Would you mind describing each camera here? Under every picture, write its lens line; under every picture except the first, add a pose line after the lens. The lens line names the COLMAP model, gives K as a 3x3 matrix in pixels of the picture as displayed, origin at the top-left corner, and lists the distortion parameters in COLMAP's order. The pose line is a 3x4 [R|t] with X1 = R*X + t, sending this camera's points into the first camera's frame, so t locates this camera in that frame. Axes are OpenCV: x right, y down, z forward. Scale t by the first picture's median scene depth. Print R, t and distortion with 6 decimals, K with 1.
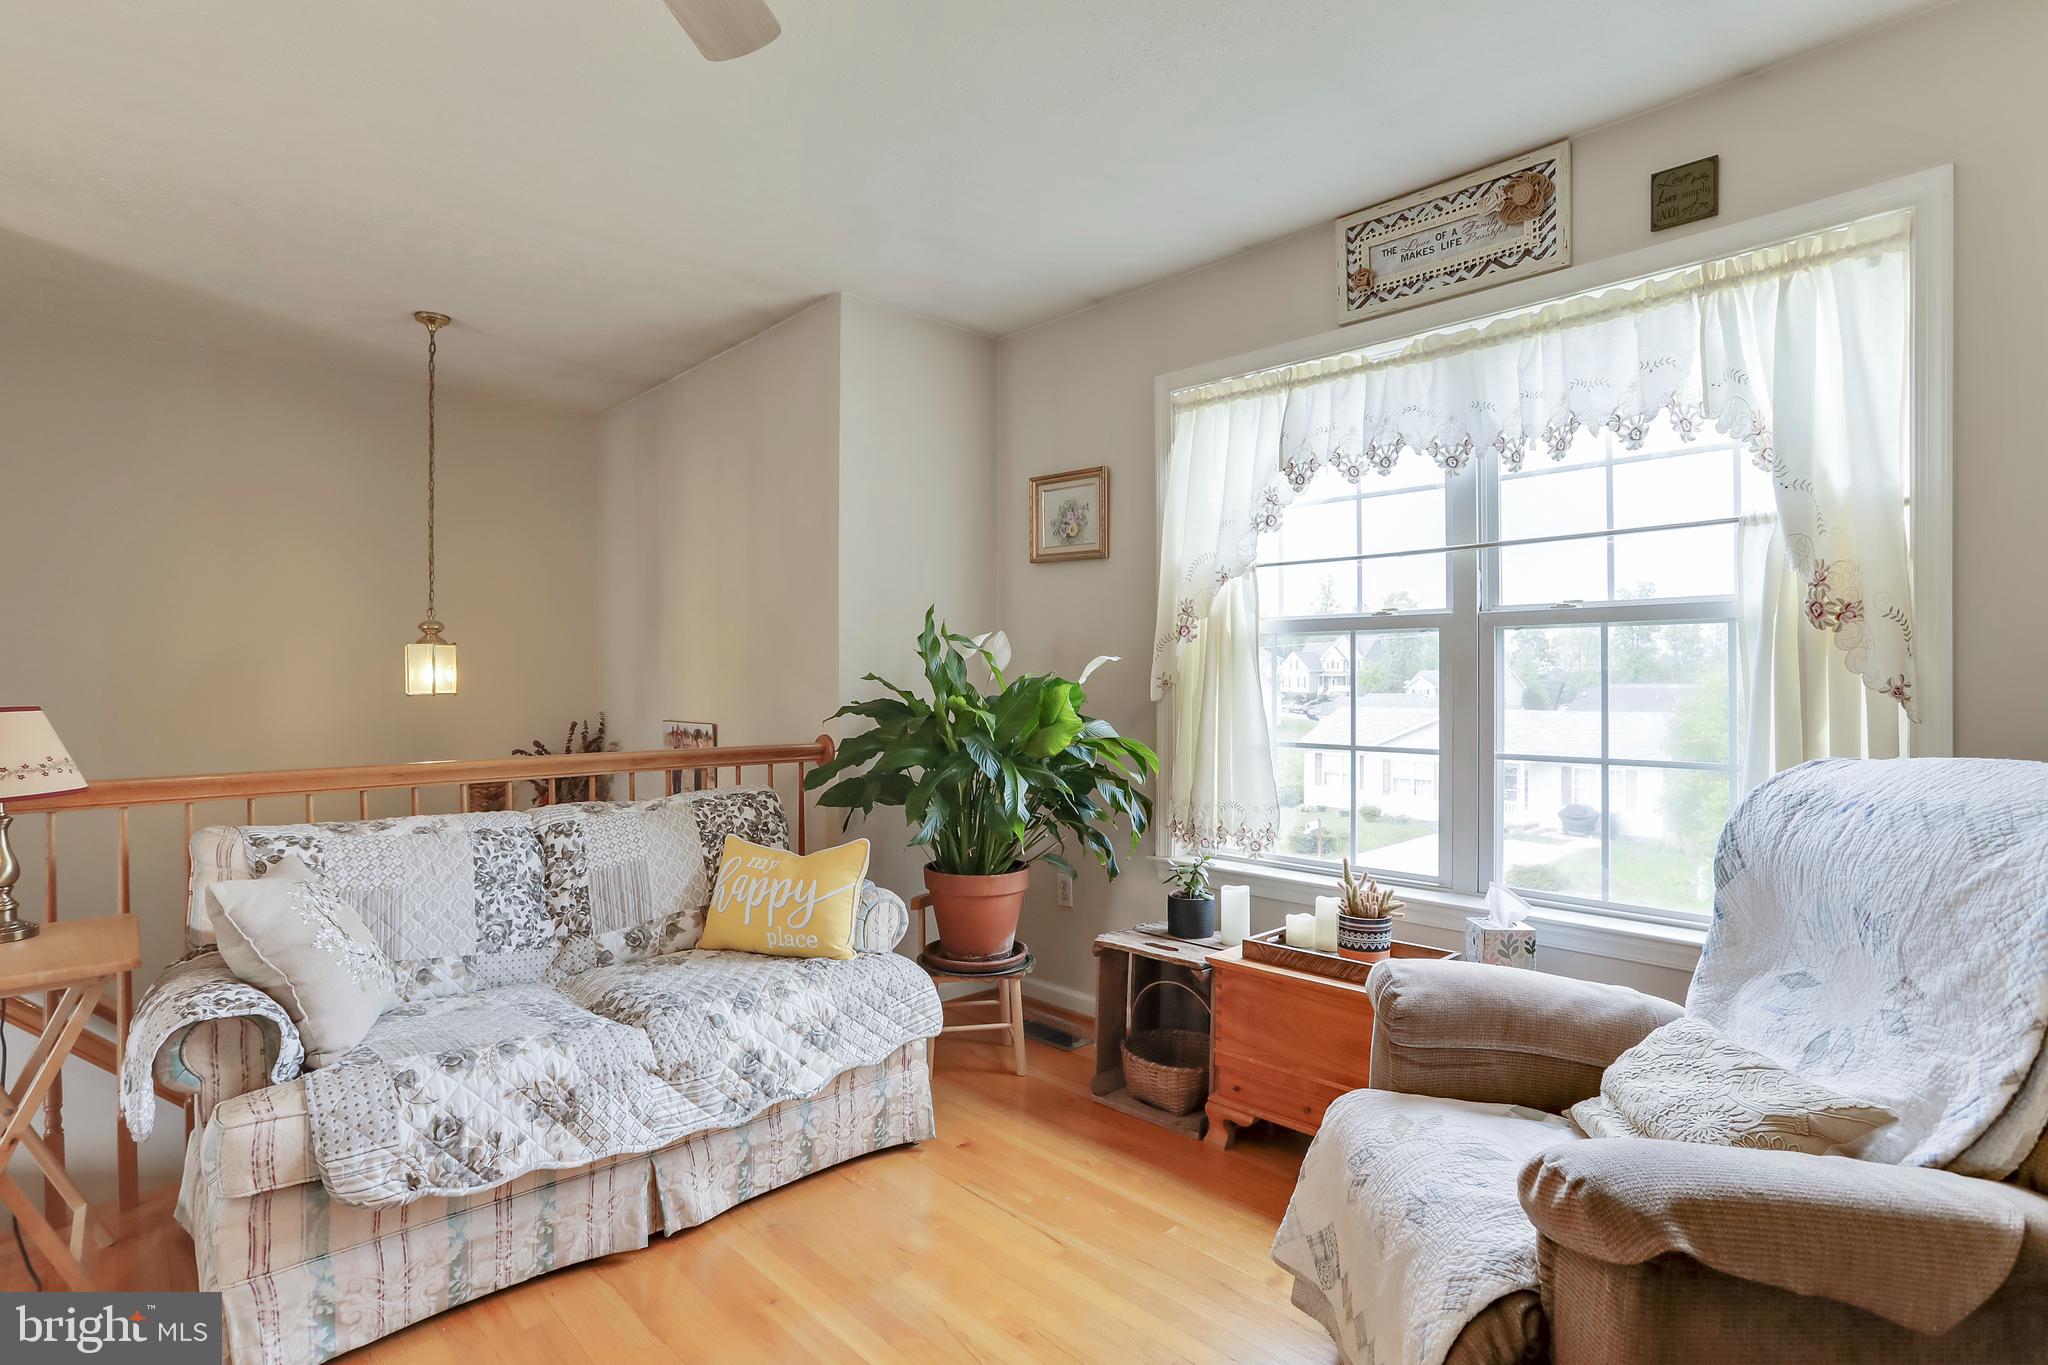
lens RADIAL K [[1023.3, 0, 1011.3], [0, 1023.3, 683.0], [0, 0, 1]] dist [-0.058064, 0.032717]
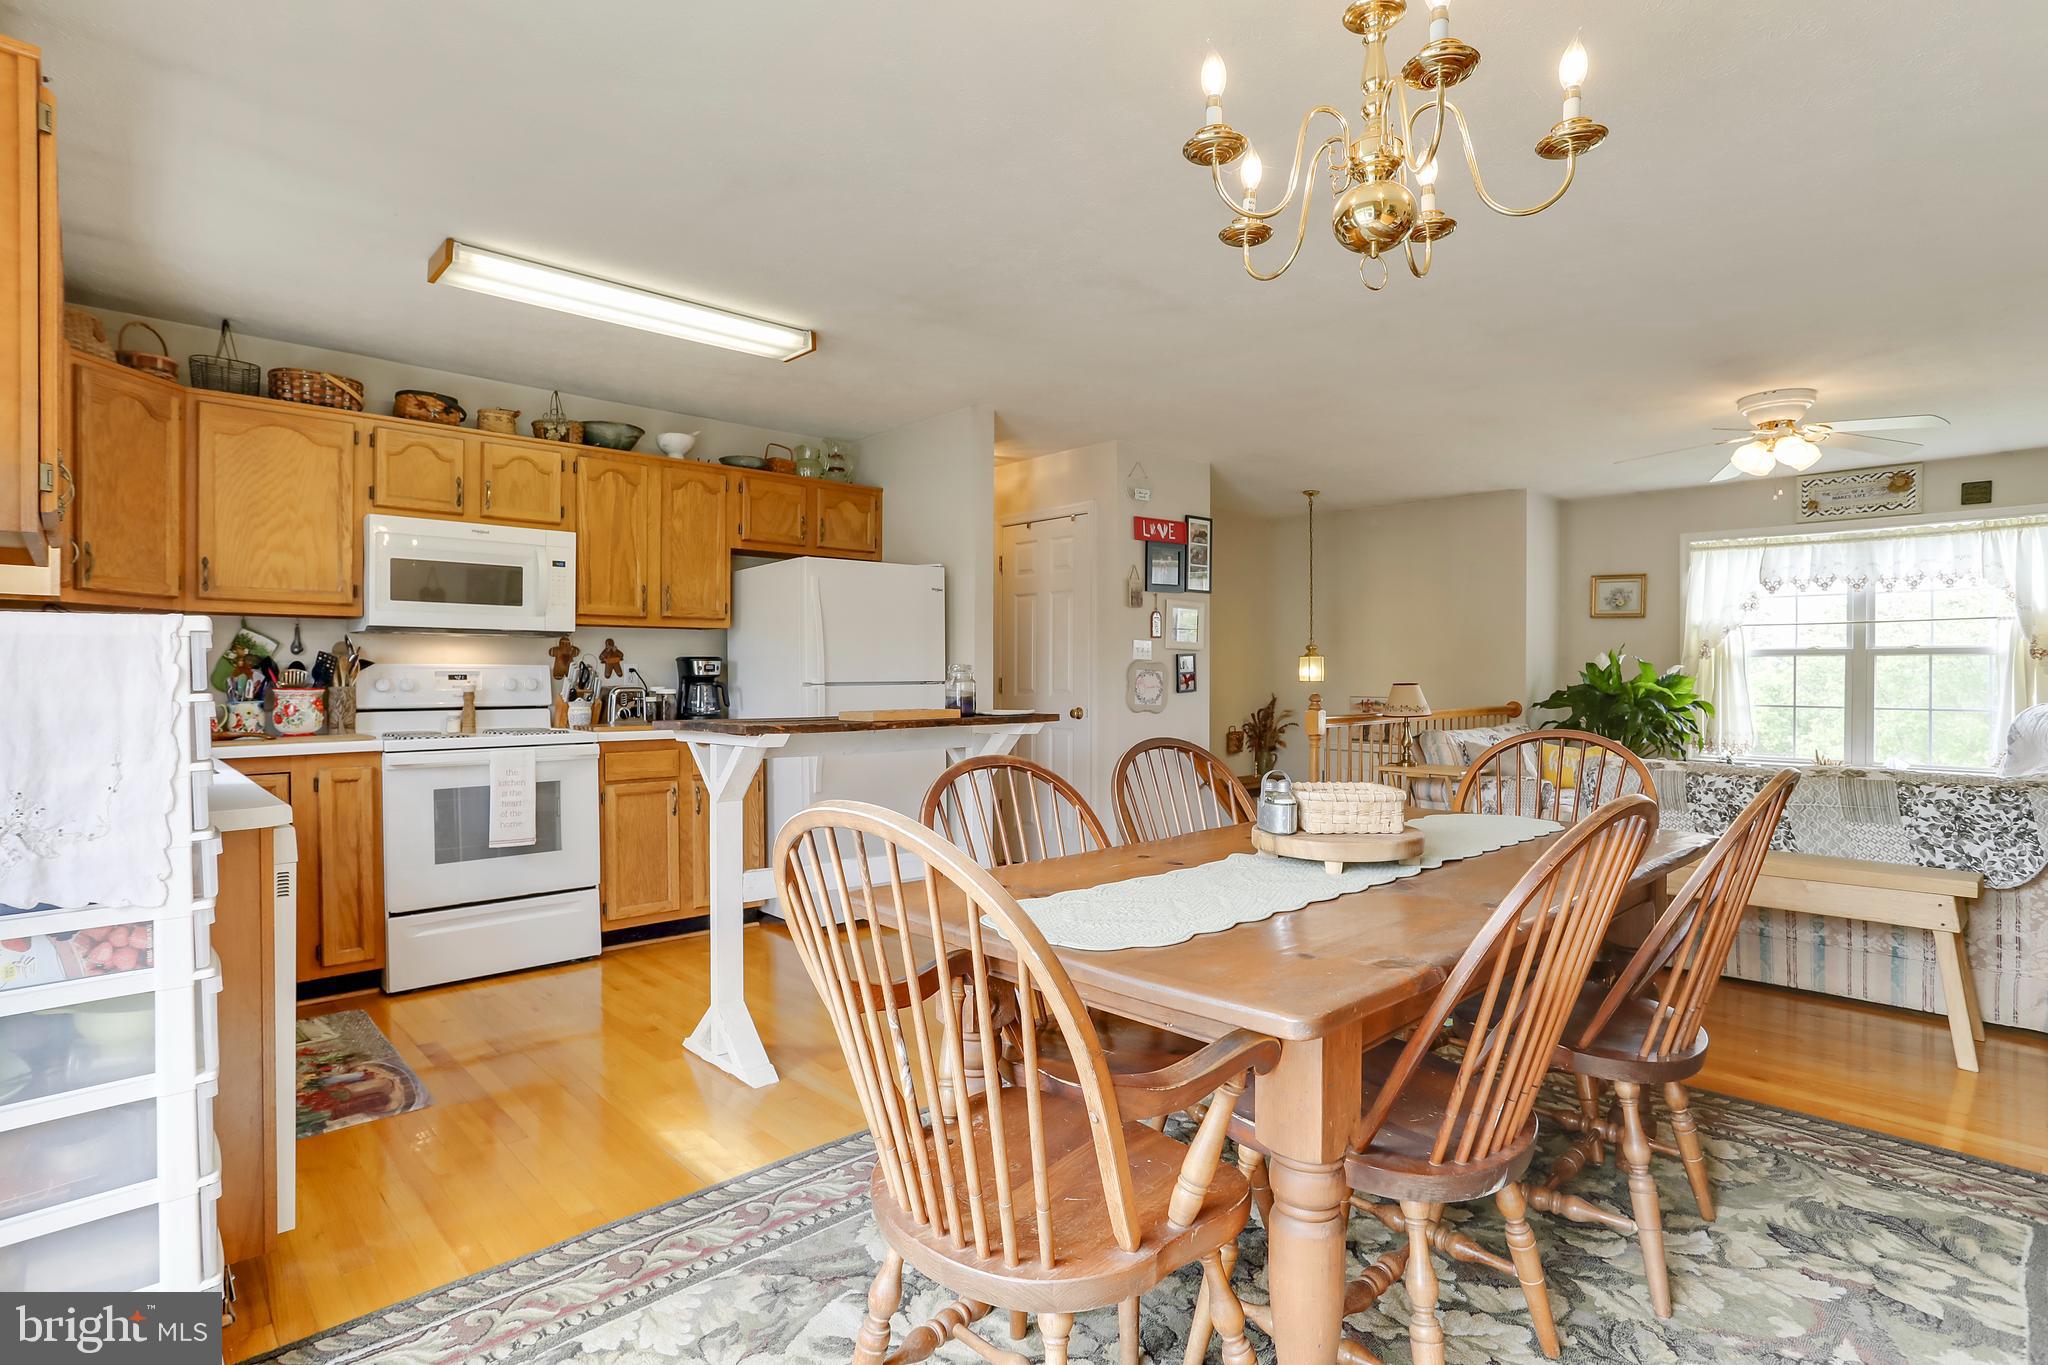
lens RADIAL K [[1023.3, 0, 1011.3], [0, 1023.3, 683.0], [0, 0, 1]] dist [-0.058064, 0.032717]
pose [[0.999991, 0.003653, 0.002297, -1.546253], [-0.003664, 0.999983, 0.004612, 0.007966], [-0.002280, -0.004621, 0.999987, -1.342061]]
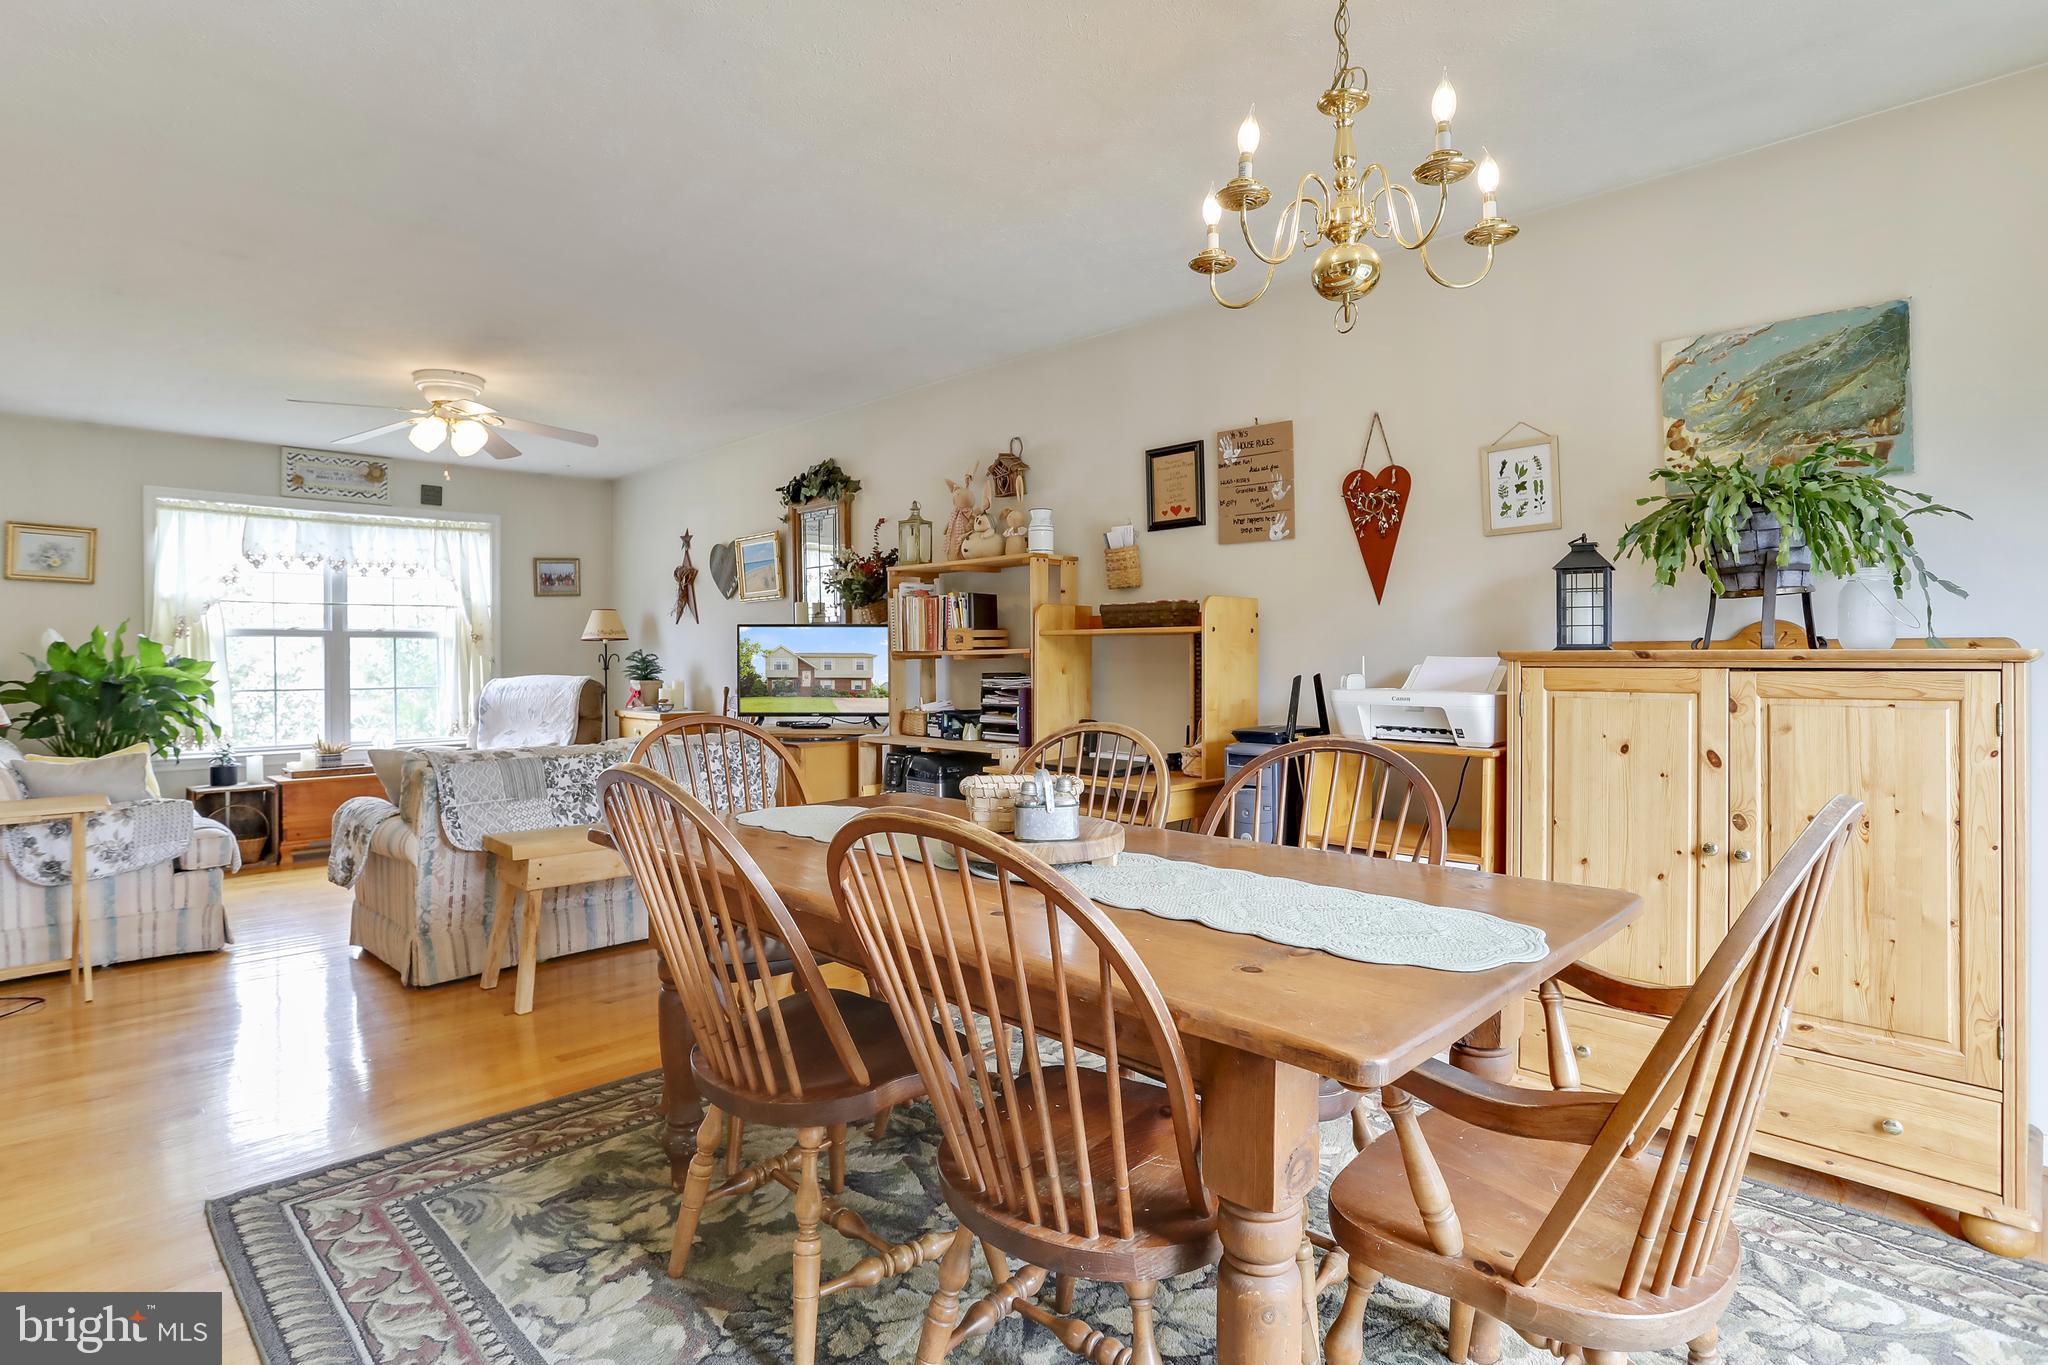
lens RADIAL K [[1055.7, 0, 1021.6], [0, 1055.7, 659.7], [0, 0, 1]] dist [-0.062815, 0.032540]
pose [[-0.023054, -0.002987, 0.999730, -2.022214], [0.006908, 0.999971, 0.003147, 0.003538], [-0.999710, 0.006978, -0.023032, -0.563507]]
